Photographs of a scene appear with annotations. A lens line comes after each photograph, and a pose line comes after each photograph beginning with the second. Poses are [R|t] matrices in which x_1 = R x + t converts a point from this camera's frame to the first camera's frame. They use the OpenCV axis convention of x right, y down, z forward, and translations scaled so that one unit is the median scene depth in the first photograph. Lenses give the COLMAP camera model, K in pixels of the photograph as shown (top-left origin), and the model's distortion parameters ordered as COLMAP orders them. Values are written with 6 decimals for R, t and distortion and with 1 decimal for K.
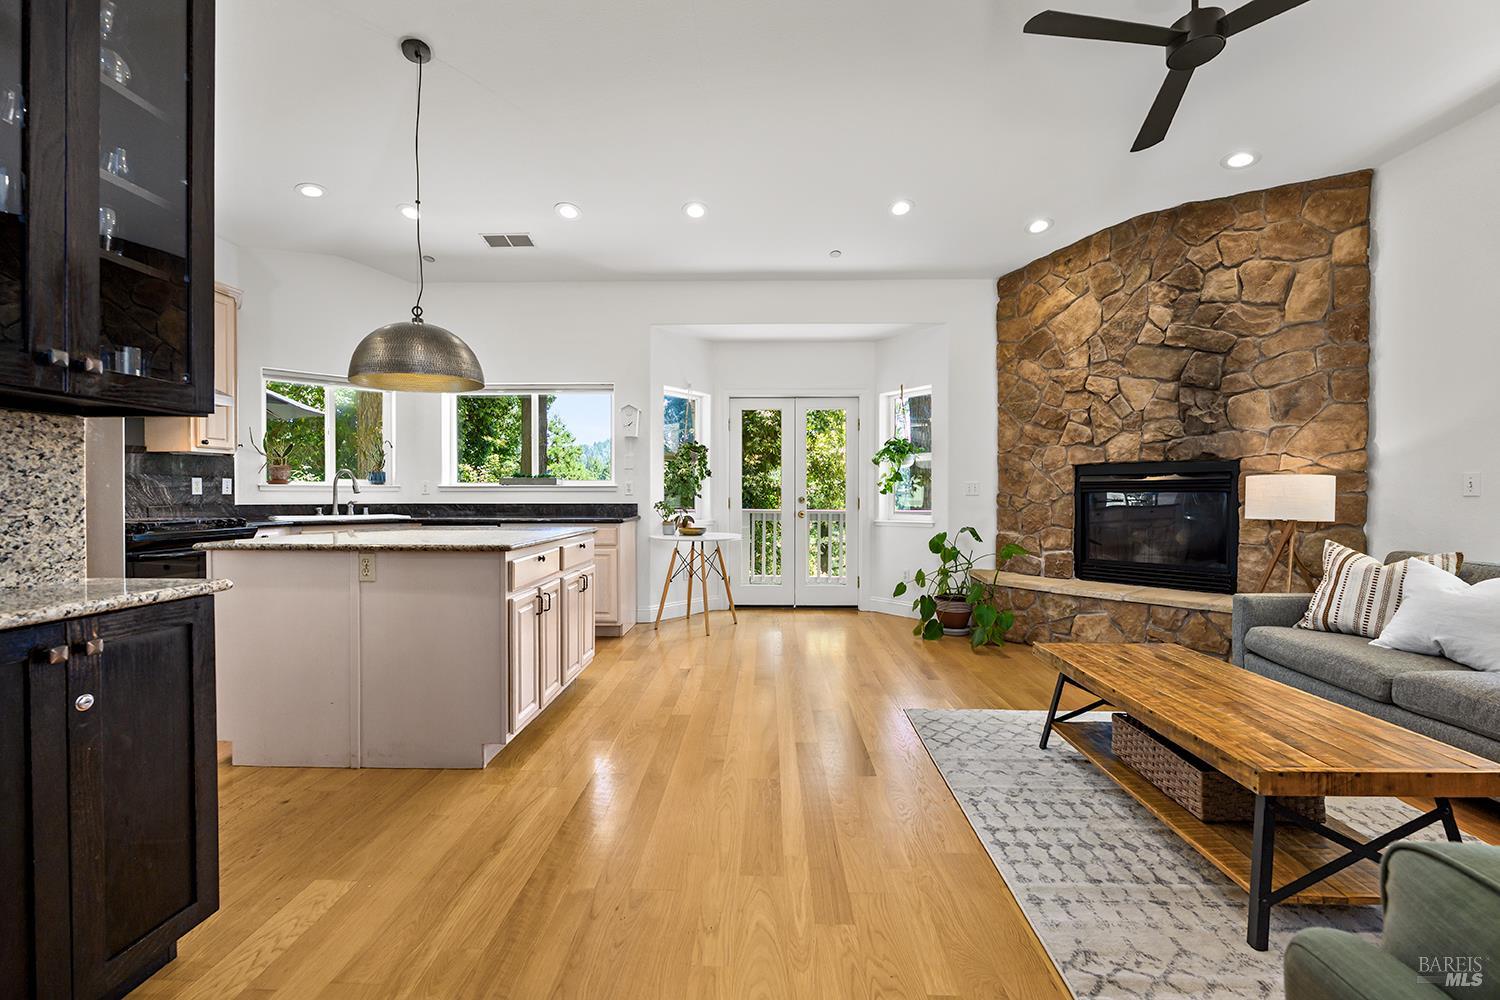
lens RADIAL K [[604.5, 0, 746.7], [0, 604.5, 499.1], [0, 0, 1]] dist [-0.005521, 0.000757]
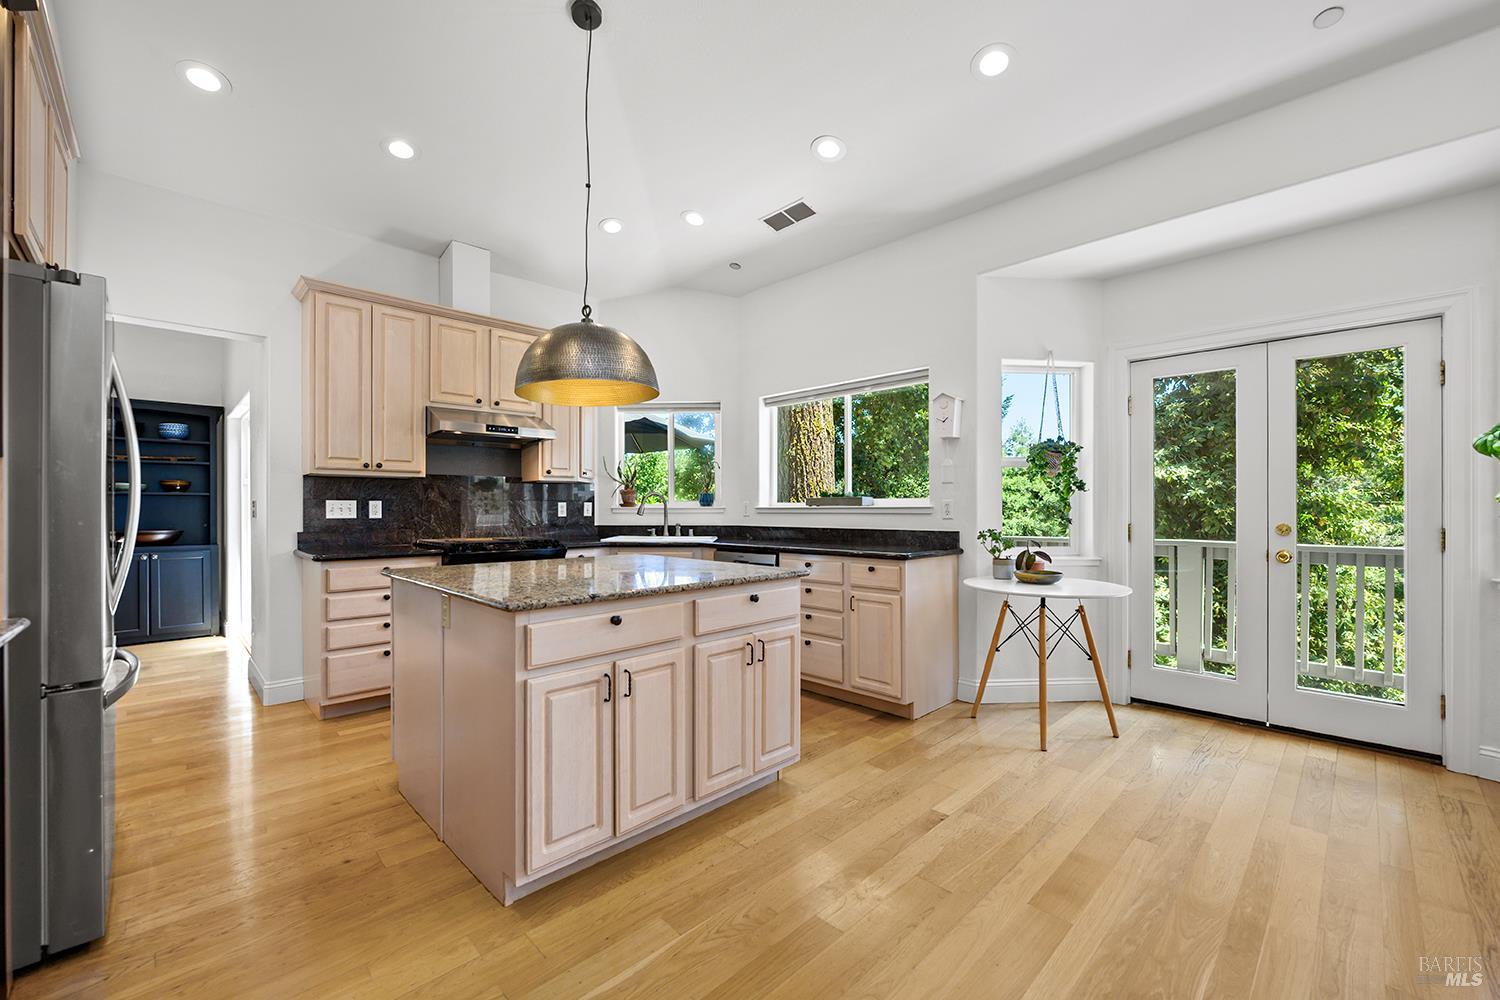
lens RADIAL K [[604.5, 0, 745.7], [0, 604.5, 508.0], [0, 0, 1]] dist [-0.005521, 0.000757]
pose [[0.721698, -0.002237, -0.692204, 0.162374], [-0.004121, 0.999963, -0.007529, -0.016867], [0.692196, 0.008287, 0.721662, 0.395307]]
